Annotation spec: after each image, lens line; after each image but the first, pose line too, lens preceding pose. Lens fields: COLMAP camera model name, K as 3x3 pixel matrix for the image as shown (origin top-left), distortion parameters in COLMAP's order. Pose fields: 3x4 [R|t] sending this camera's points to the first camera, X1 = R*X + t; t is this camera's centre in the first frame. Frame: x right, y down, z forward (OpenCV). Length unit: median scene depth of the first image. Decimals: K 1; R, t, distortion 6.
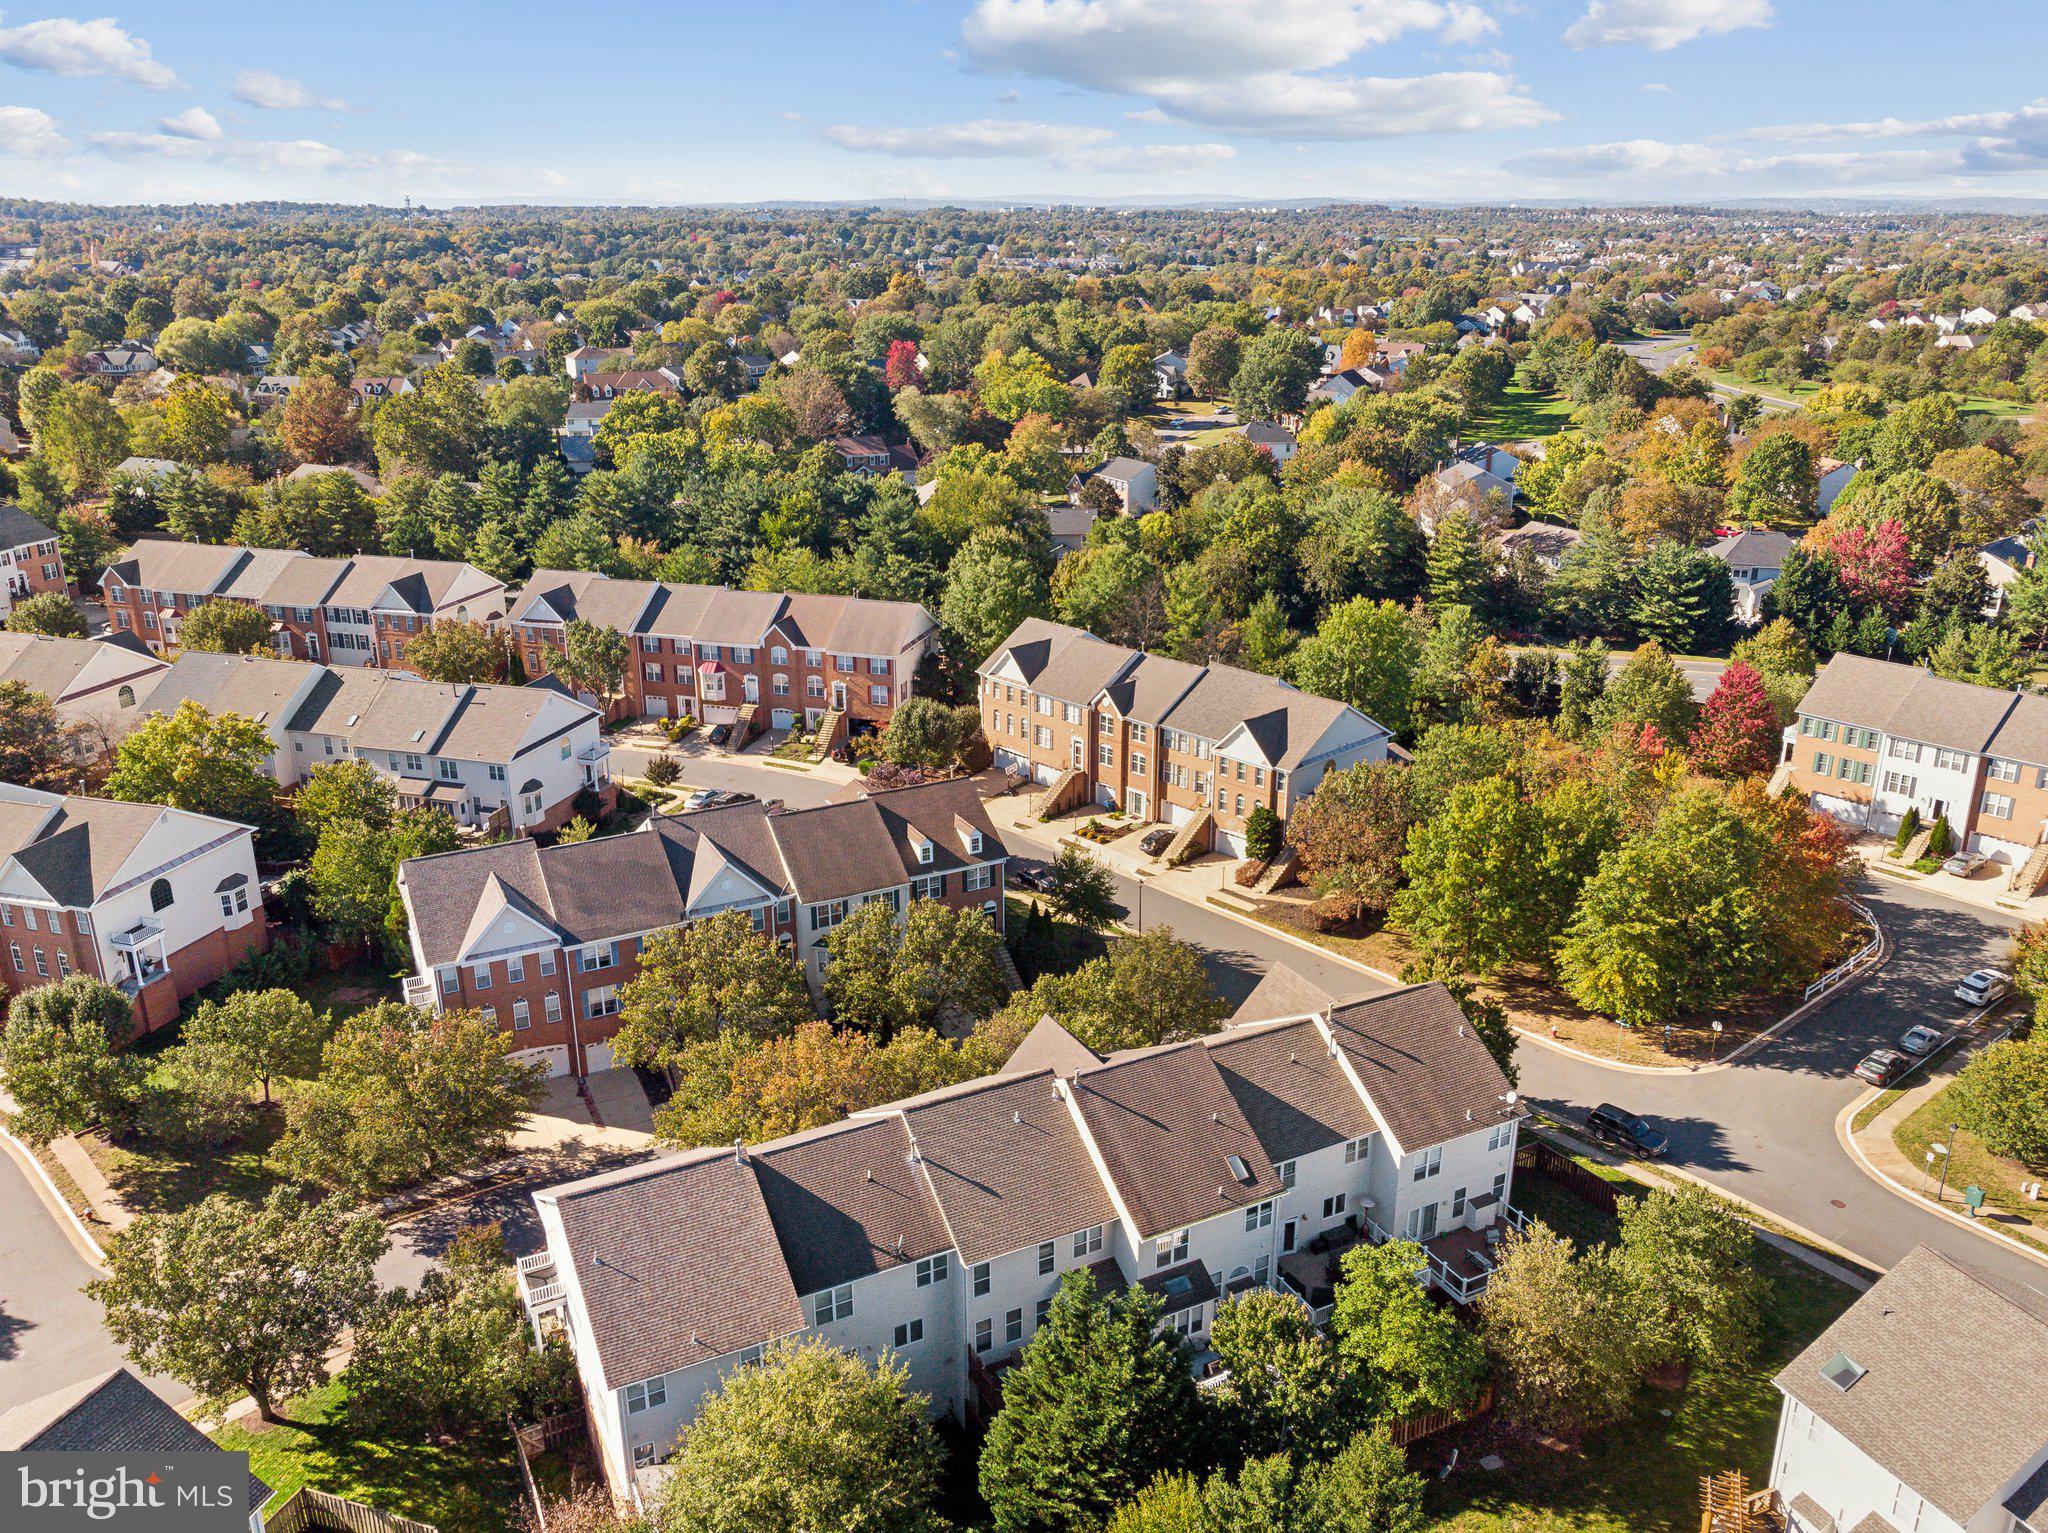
lens RADIAL K [[1559.7, 0, 1022.1], [0, 1559.7, 785.3], [0, 0, 1]] dist [0.003989, -0.007271]
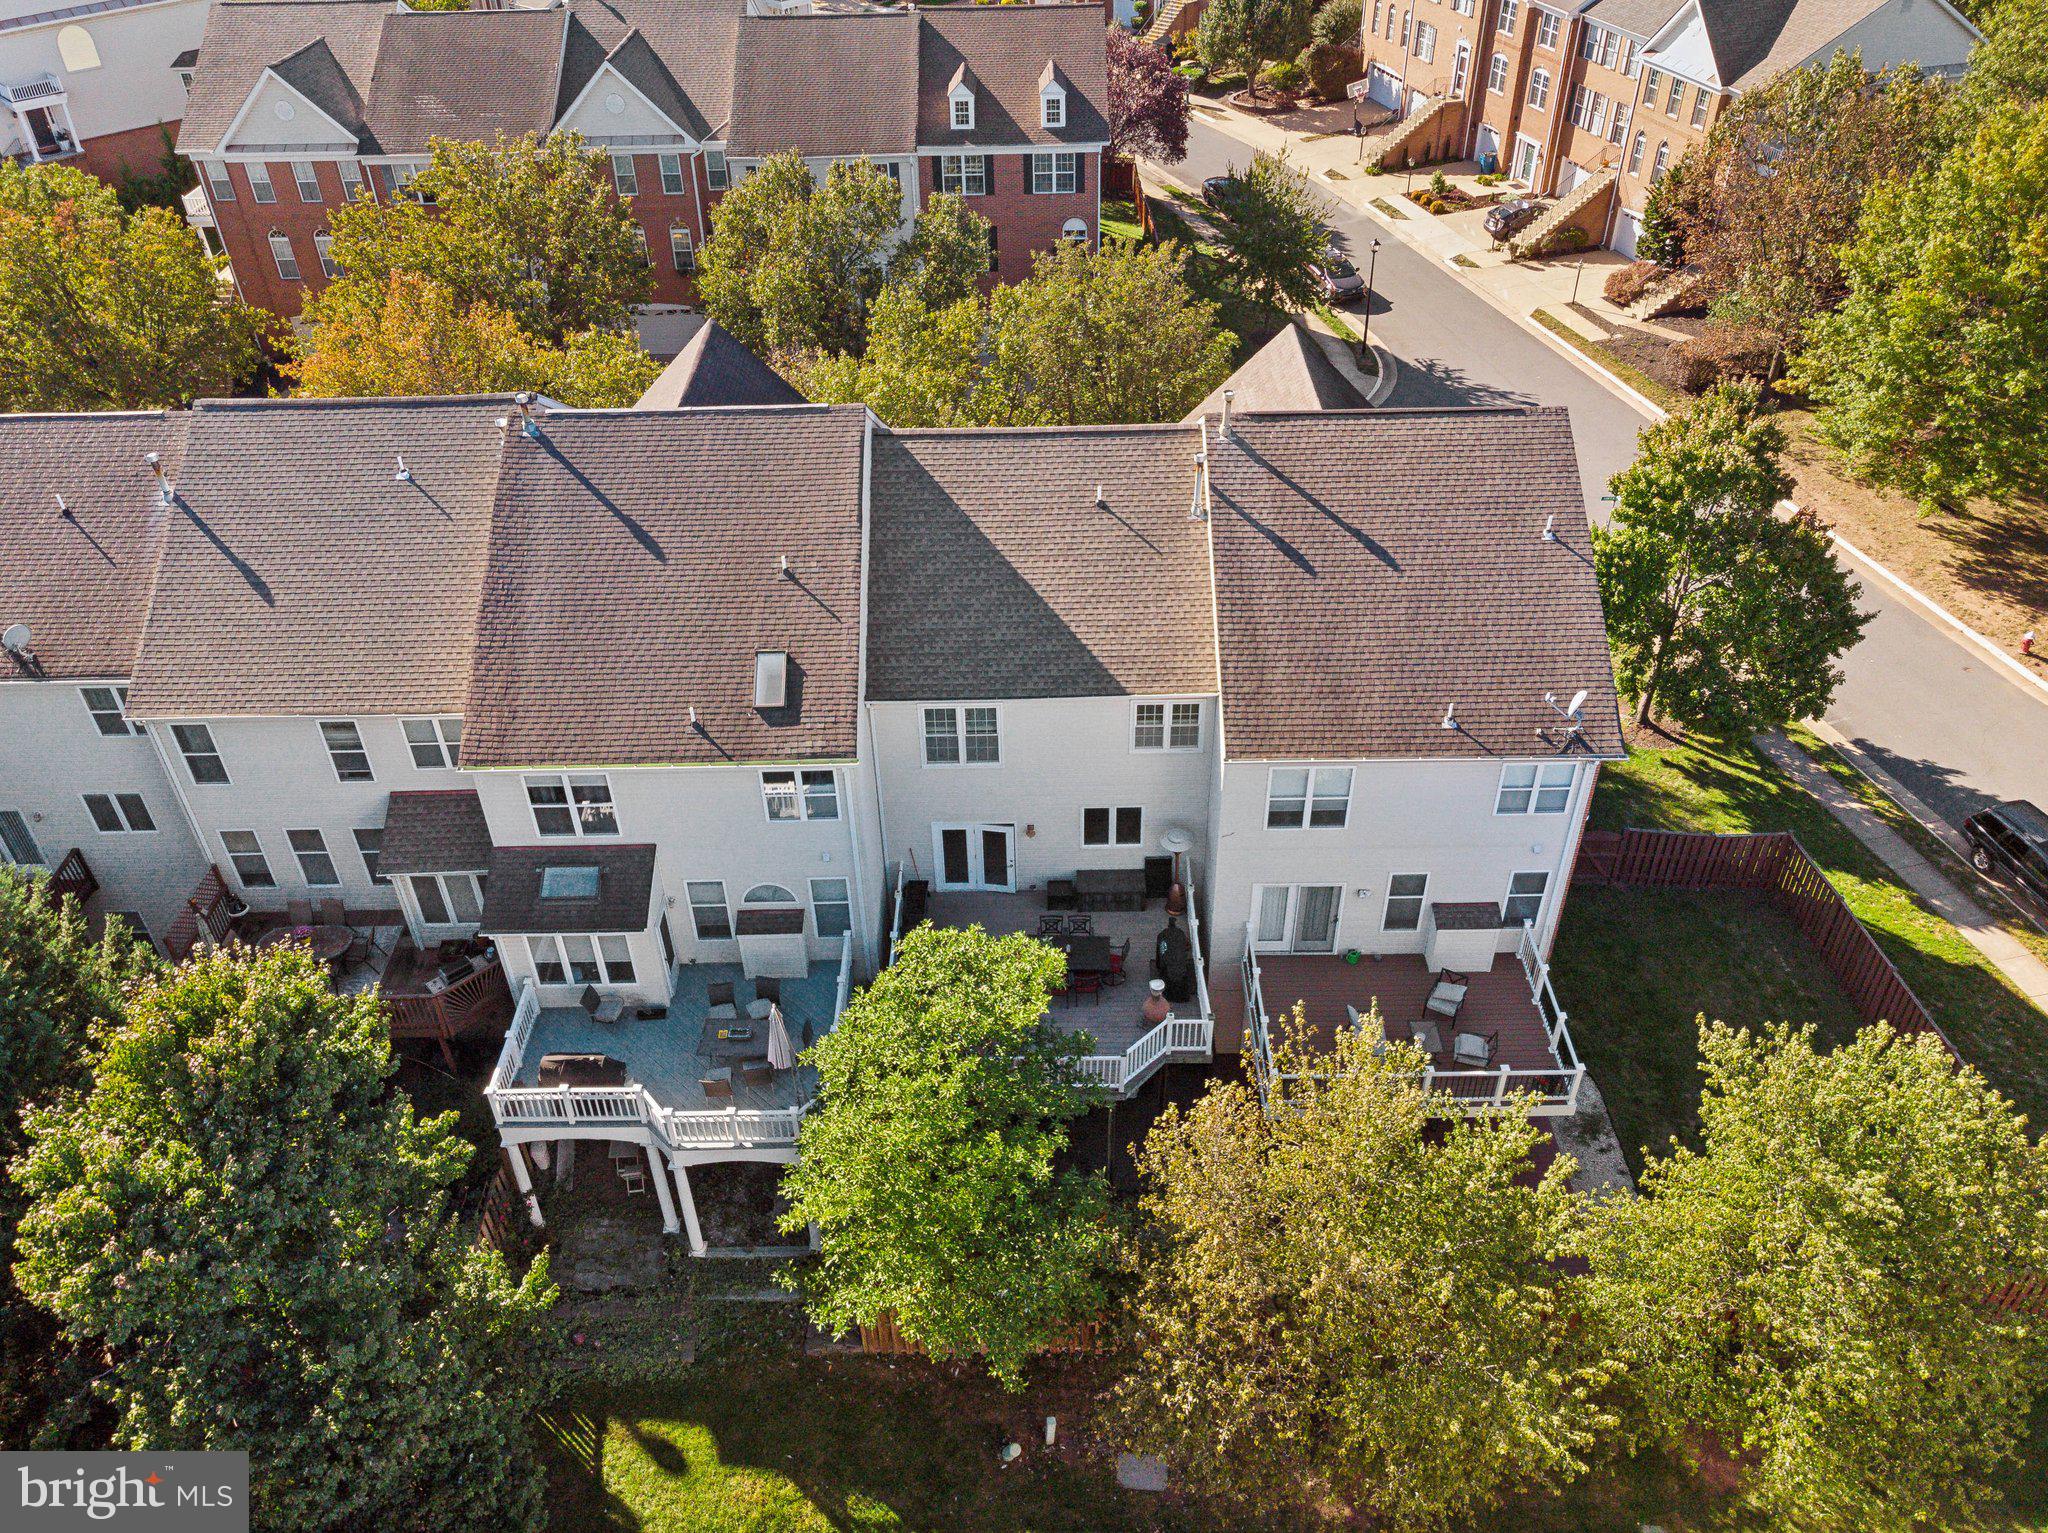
lens RADIAL K [[1551.4, 0, 1024.0], [0, 1551.4, 766.5], [0, 0, 1]] dist [-0.004279, 0.010693]
pose [[0.891842, 0.267376, -0.364868, 0.252493], [-0.141490, 0.931025, 0.336413, 0.076709], [0.429649, -0.248402, 0.868158, 0.444960]]
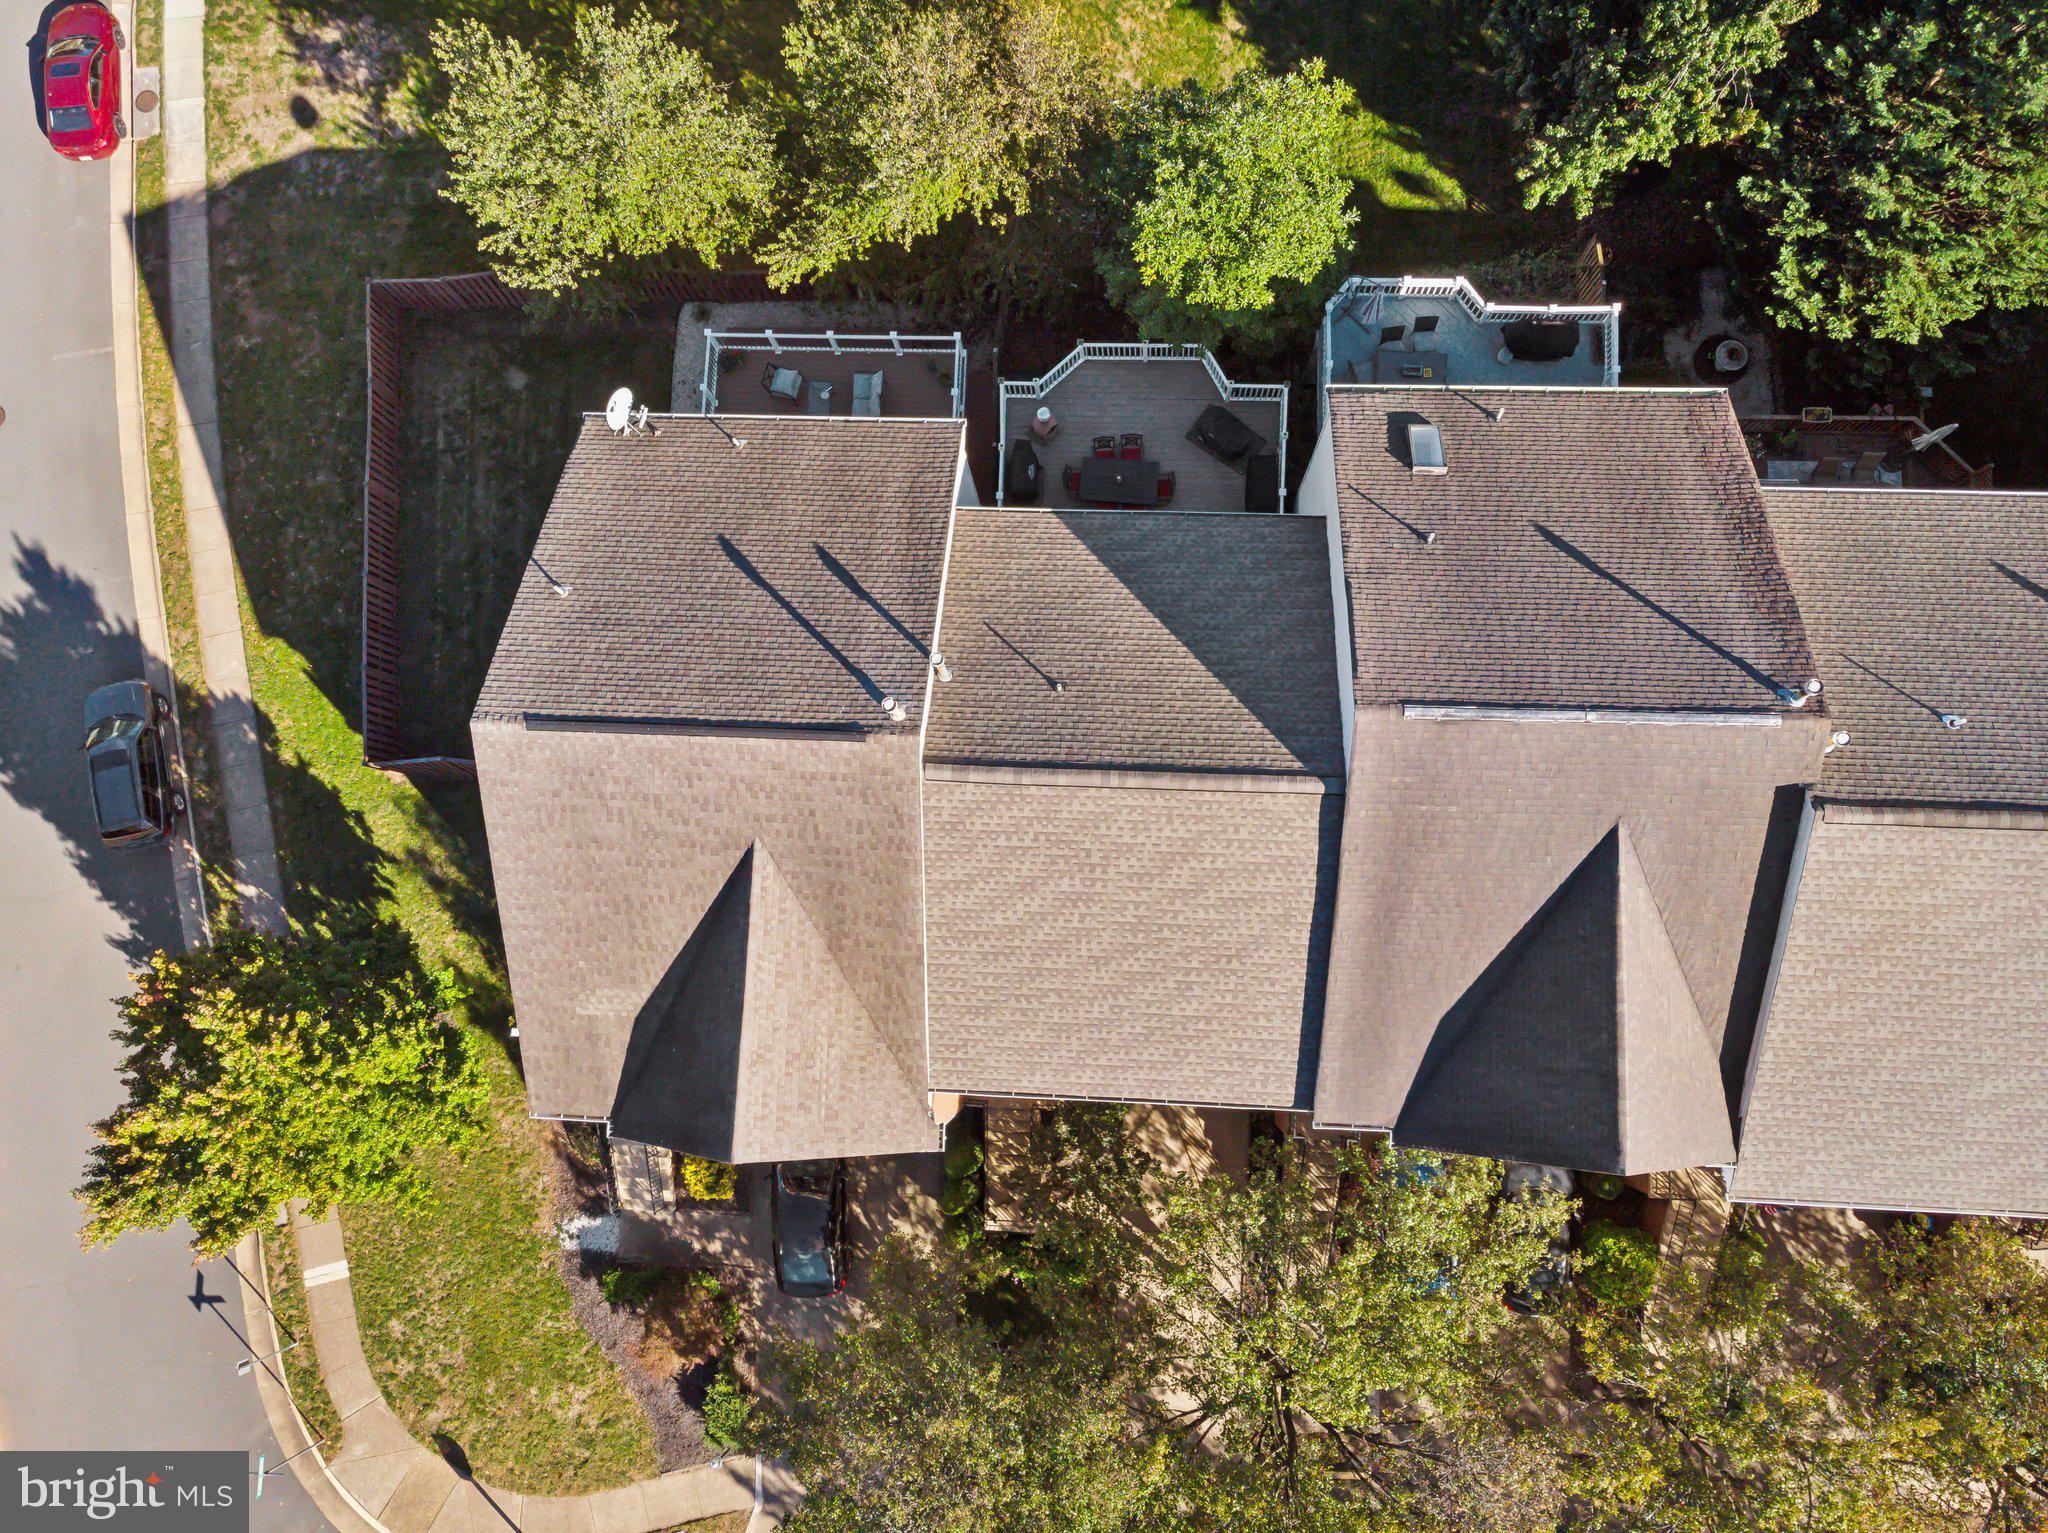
lens RADIAL K [[1522.0, 0, 1024.0], [0, 1522.0, 766.5], [0, 0, 1]] dist [0.003906, 0.000812]
pose [[-0.868844, -0.478945, 0.125389, 0.093521], [0.232372, -0.170864, 0.957501, -0.129401], [-0.437166, 0.861056, 0.259748, 0.700837]]
